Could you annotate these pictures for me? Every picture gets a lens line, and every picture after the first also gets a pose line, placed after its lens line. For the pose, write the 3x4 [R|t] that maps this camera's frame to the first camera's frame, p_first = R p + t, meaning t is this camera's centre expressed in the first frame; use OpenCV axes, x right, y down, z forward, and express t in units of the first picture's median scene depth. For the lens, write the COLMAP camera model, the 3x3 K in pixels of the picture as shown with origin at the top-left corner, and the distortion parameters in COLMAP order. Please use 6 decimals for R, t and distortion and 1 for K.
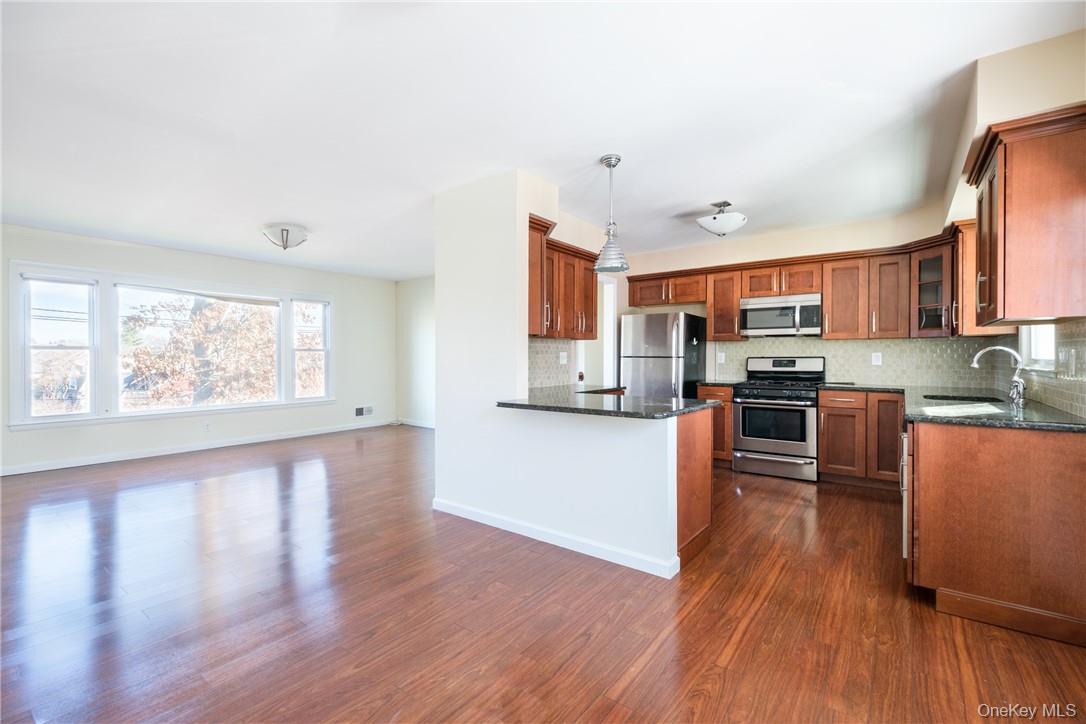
lens RADIAL K [[480.9, 0, 536.5], [0, 480.9, 362.6], [0, 0, 1]] dist [-0.002323, -0.000340]
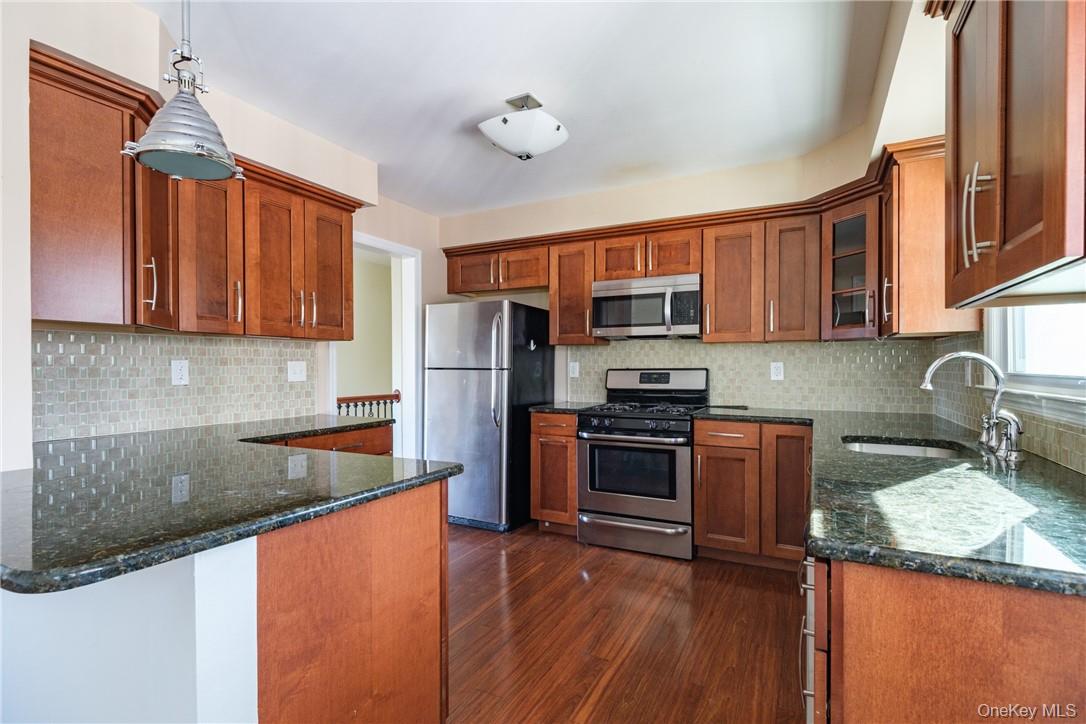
lens RADIAL K [[518.5, 0, 541.6], [0, 518.5, 373.3], [0, 0, 1]] dist [0.000821, -0.002270]
pose [[0.985846, -0.003462, 0.167618, 0.267097], [0.003099, 0.999992, 0.002431, -0.008504], [-0.167625, -0.001878, 0.985849, 0.344298]]
